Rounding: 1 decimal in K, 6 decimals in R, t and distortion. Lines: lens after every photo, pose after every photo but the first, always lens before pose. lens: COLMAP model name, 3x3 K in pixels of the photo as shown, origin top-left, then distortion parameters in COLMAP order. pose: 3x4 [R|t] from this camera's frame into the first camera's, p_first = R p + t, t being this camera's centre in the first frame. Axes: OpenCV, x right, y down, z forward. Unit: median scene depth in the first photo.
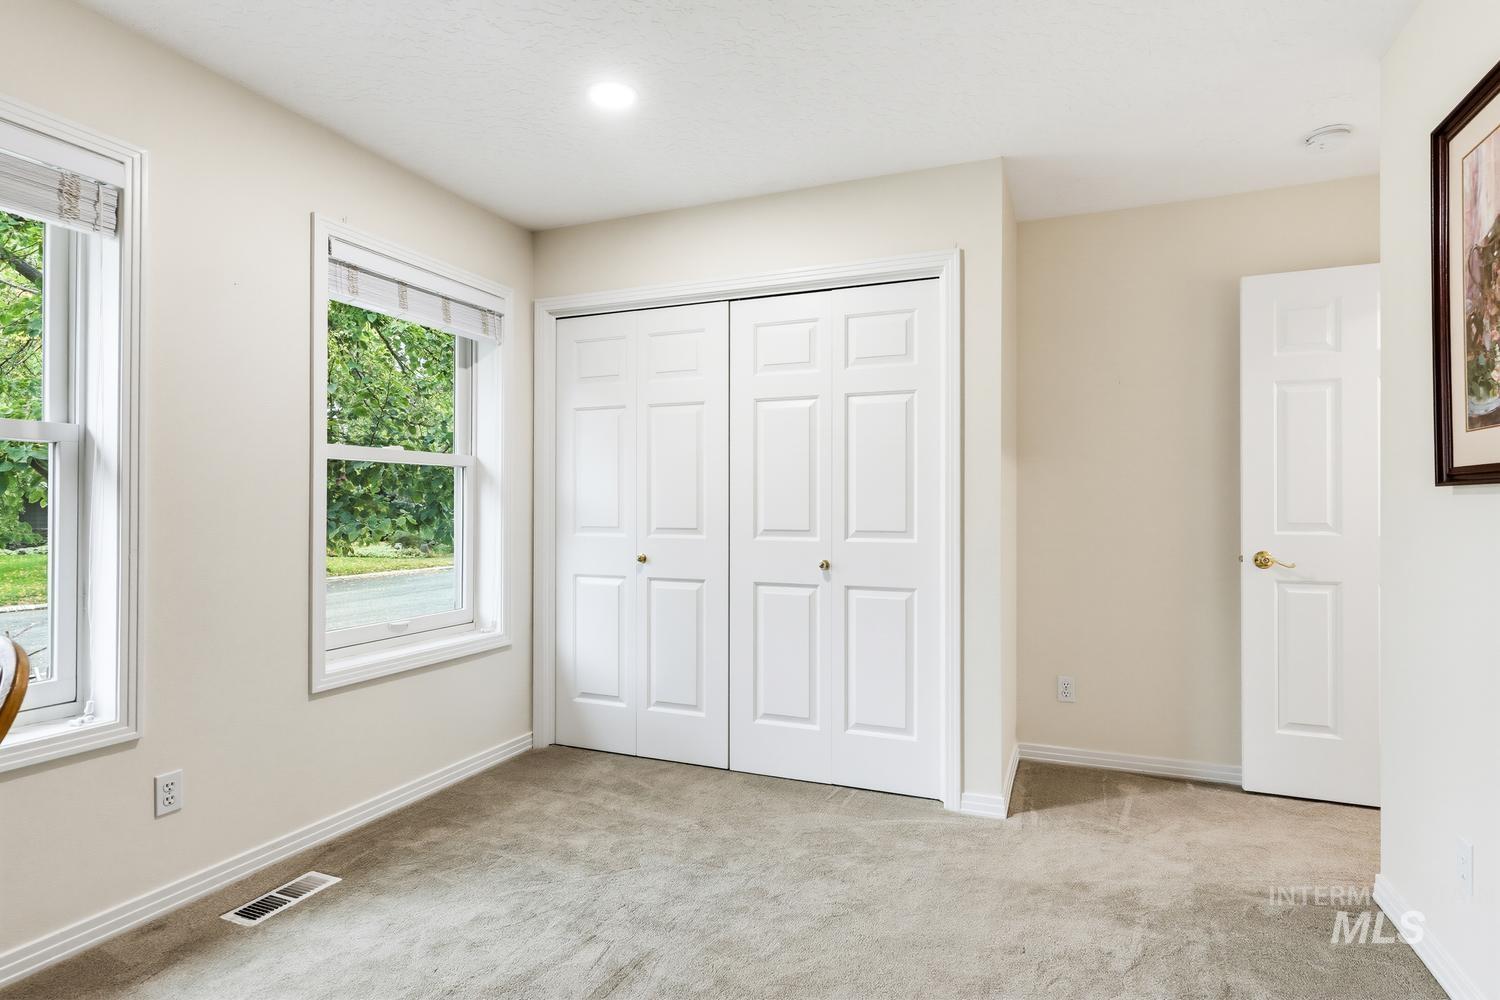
lens RADIAL K [[769.8, 0, 753.6], [0, 769.8, 495.8], [0, 0, 1]] dist [-0.000266, -0.000364]
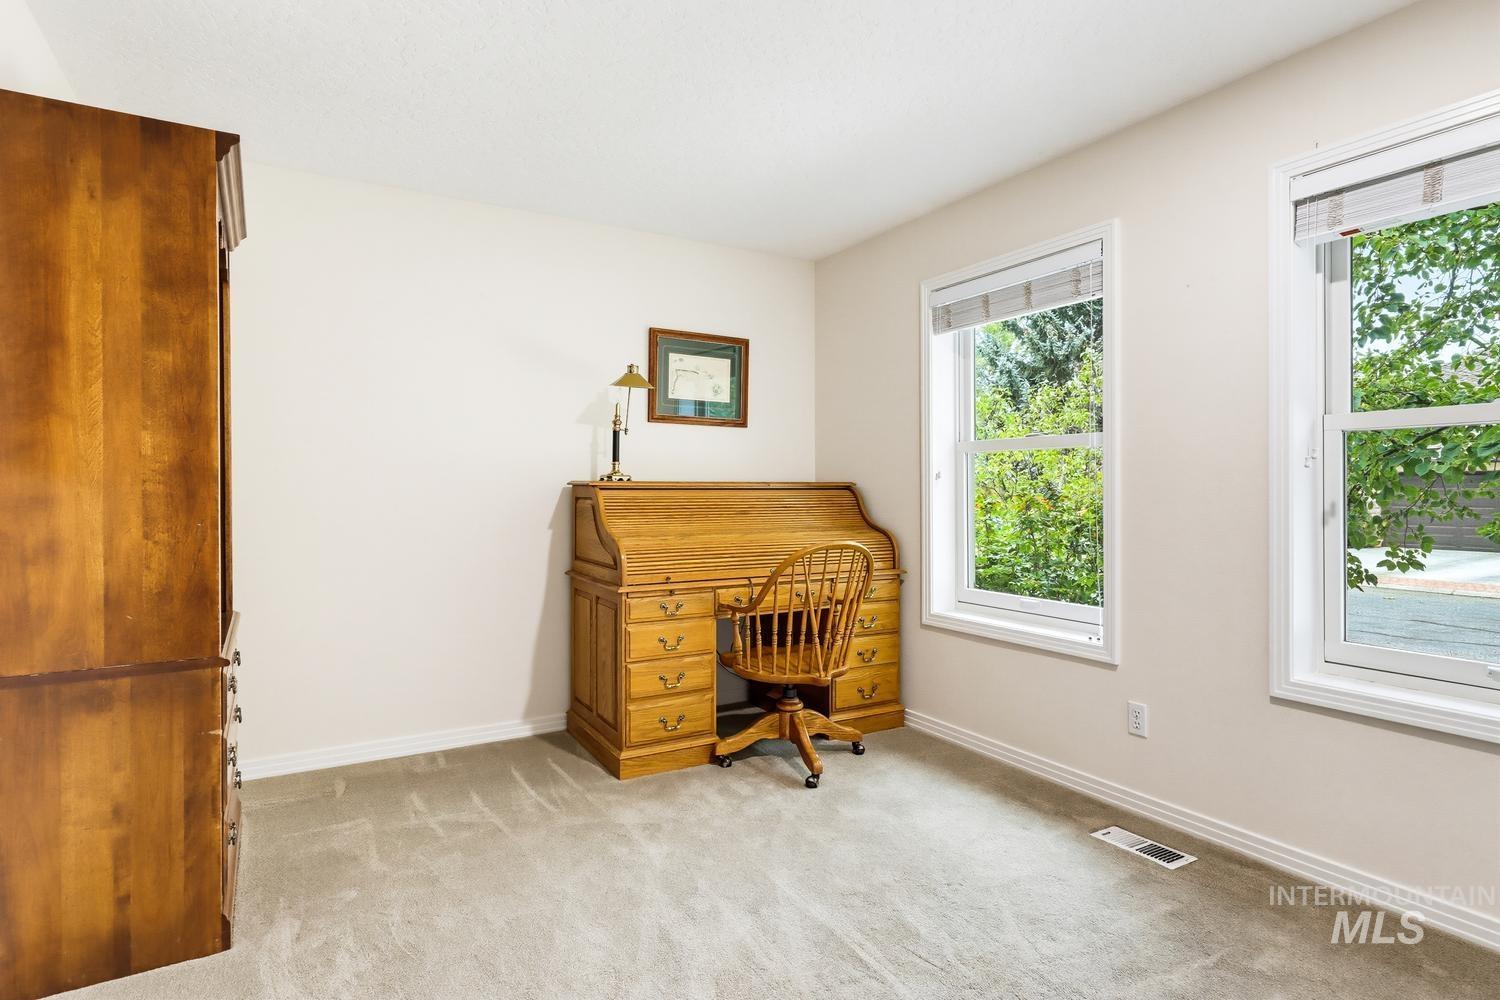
lens RADIAL K [[769.8, 0, 753.6], [0, 769.8, 495.8], [0, 0, 1]] dist [-0.000266, -0.000364]
pose [[-0.583433, 0.000523, -0.812161, 0.497942], [0.003339, 0.999993, -0.001754, 0.019929], [0.812154, -0.003735, -0.583431, 0.990842]]
